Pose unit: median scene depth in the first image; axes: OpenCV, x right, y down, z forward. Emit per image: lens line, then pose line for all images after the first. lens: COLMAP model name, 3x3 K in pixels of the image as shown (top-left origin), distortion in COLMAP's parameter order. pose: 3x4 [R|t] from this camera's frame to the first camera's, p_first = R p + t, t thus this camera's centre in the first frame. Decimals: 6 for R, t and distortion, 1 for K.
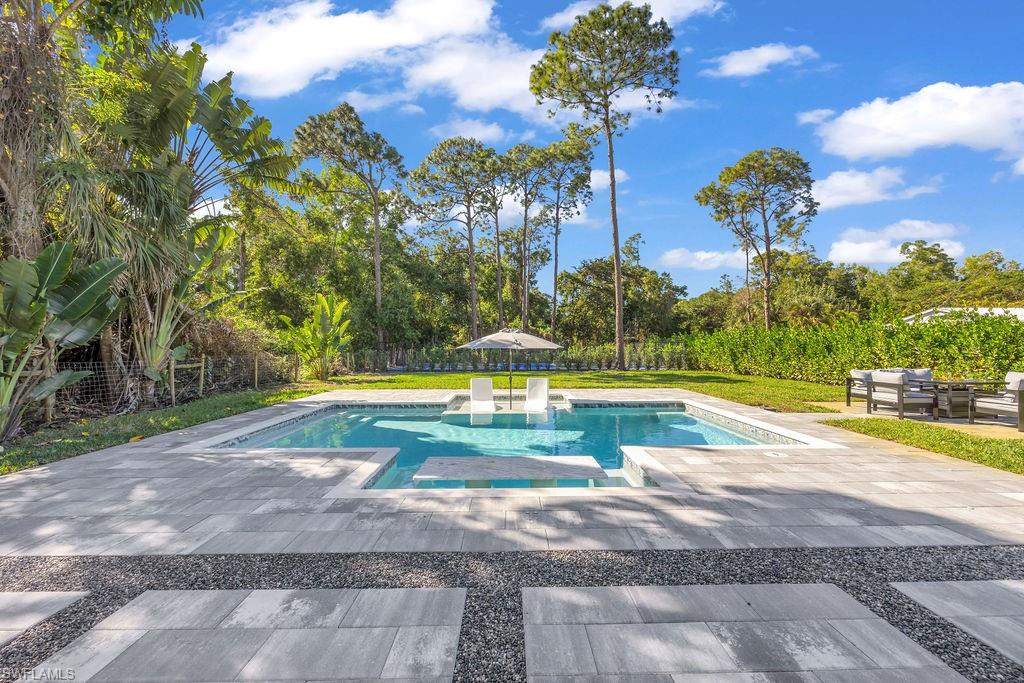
lens RADIAL K [[388.2, 0, 515.2], [0, 388.2, 344.2], [0, 0, 1]] dist [-0.000595, -0.000764]
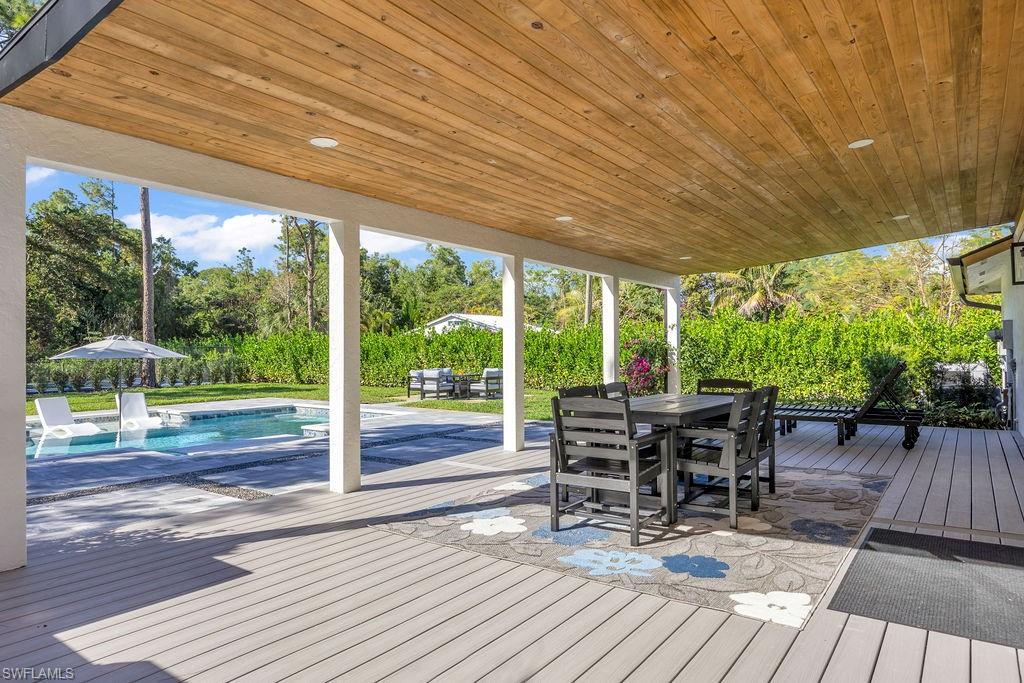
lens RADIAL K [[629.5, 0, 517.3], [0, 629.5, 339.4], [0, 0, 1]] dist [-0.002001, -0.000819]
pose [[0.597988, 0.008555, 0.801460, -0.480103], [0.002487, 0.999918, -0.012528, -0.009489], [-0.801501, 0.009485, 0.597918, -0.435957]]
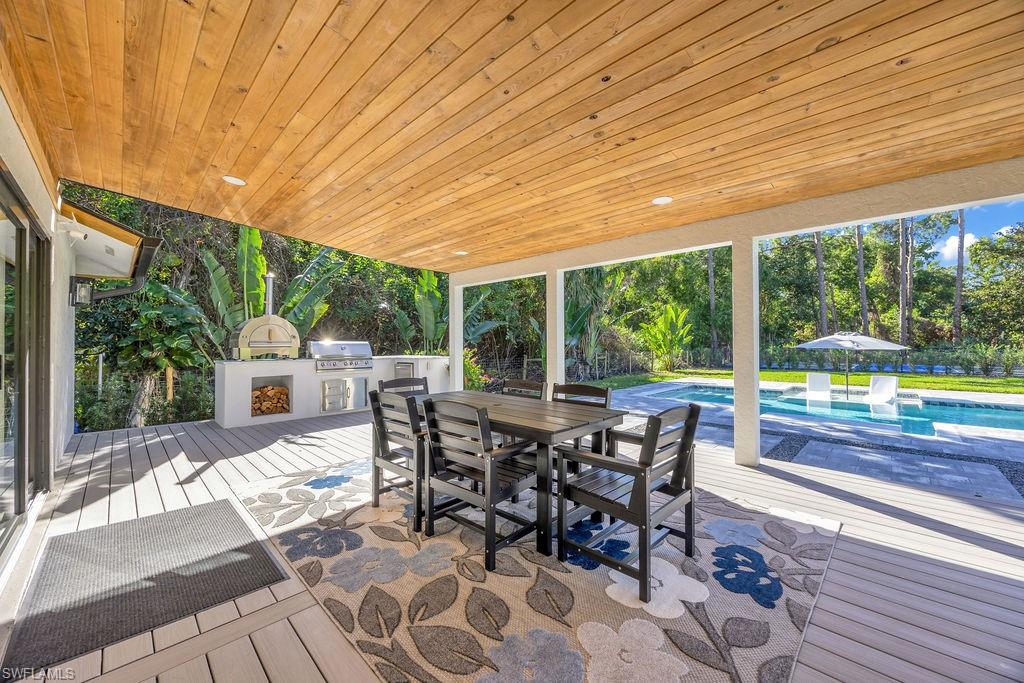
lens RADIAL K [[388.2, 0, 516.2], [0, 388.2, 340.2], [0, 0, 1]] dist [-0.000595, -0.000764]
pose [[0.705983, -0.010021, -0.708158, 0.090655], [0.007700, 0.999949, -0.006474, -0.011939], [0.708187, -0.000882, 0.706024, -0.433576]]
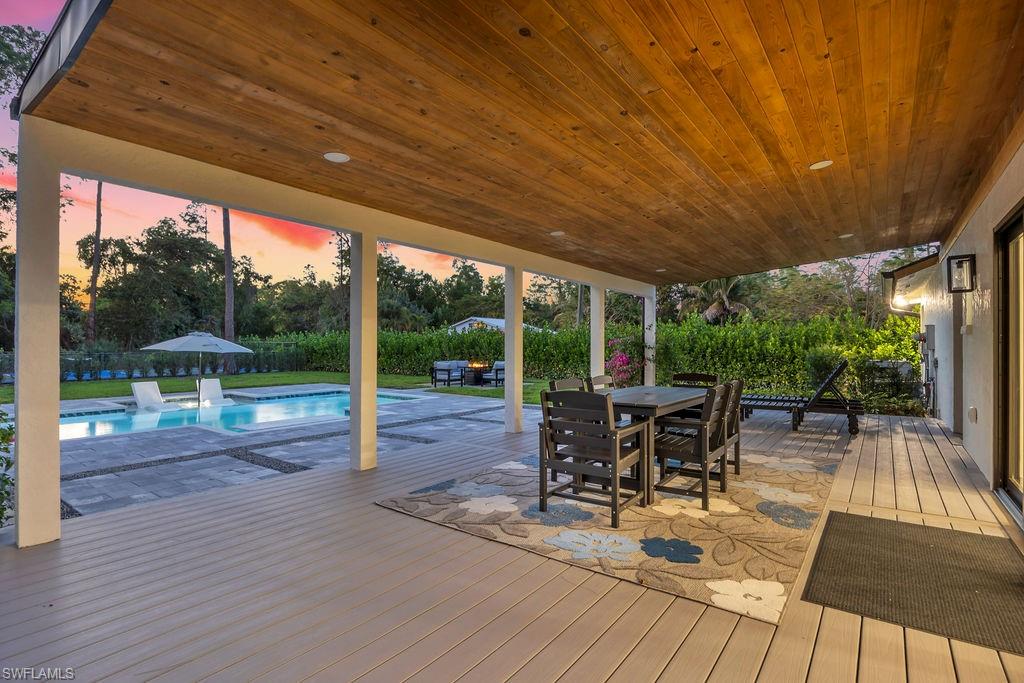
lens RADIAL K [[497.2, 0, 516.3], [0, 497.2, 343.6], [0, 0, 1]] dist [-0.011880, -0.000249]
pose [[0.610784, 0.005001, 0.791782, -0.440463], [-0.005543, 0.999983, -0.002040, -0.009212], [-0.791778, -0.003143, 0.610801, -0.416594]]
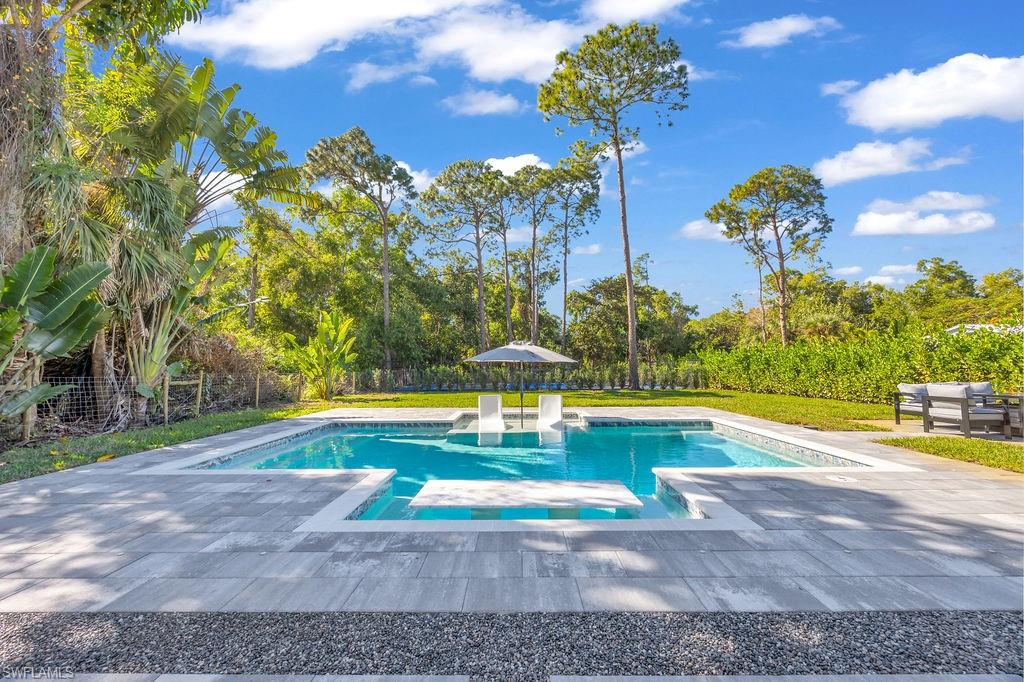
lens RADIAL K [[388.2, 0, 515.1], [0, 388.2, 344.5], [0, 0, 1]] dist [-0.000595, -0.000764]
pose [[0.999742, -0.004279, -0.022322, -0.004885], [0.003031, 0.998445, -0.055655, 0.016200], [0.022525, 0.055573, 0.998200, 0.054445]]
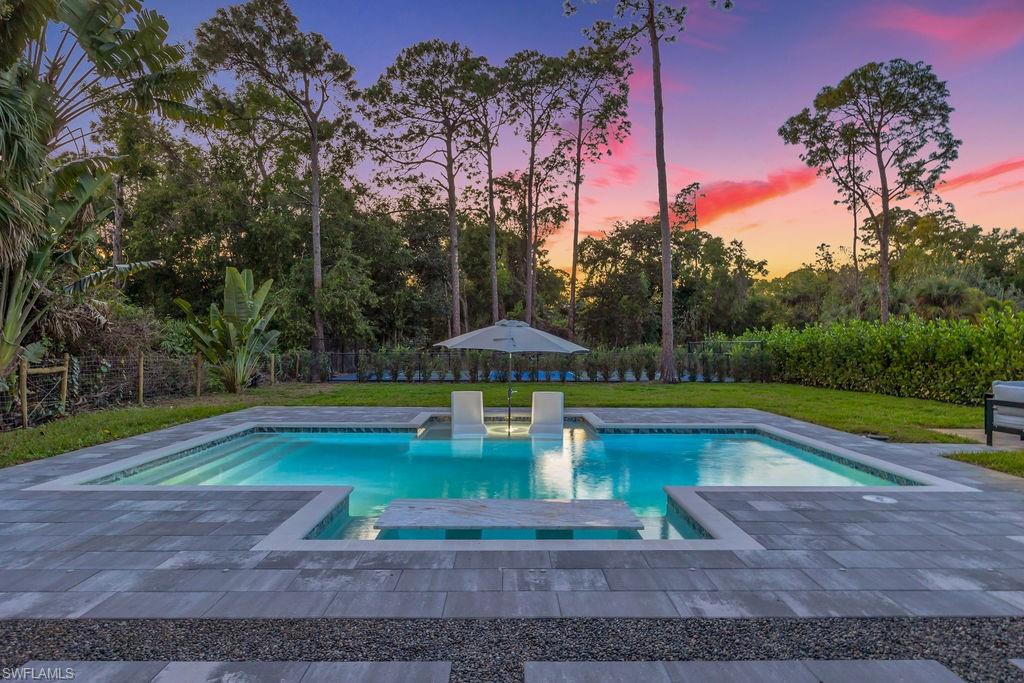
lens RADIAL K [[570.5, 0, 515.0], [0, 570.5, 343.5], [0, 0, 1]] dist [-0.002546, 0.000744]
pose [[0.999969, 0.007846, -0.000366, -0.000898], [-0.007847, 0.999969, -0.000260, 0.001197], [0.000364, 0.000263, 1.000000, -0.021210]]
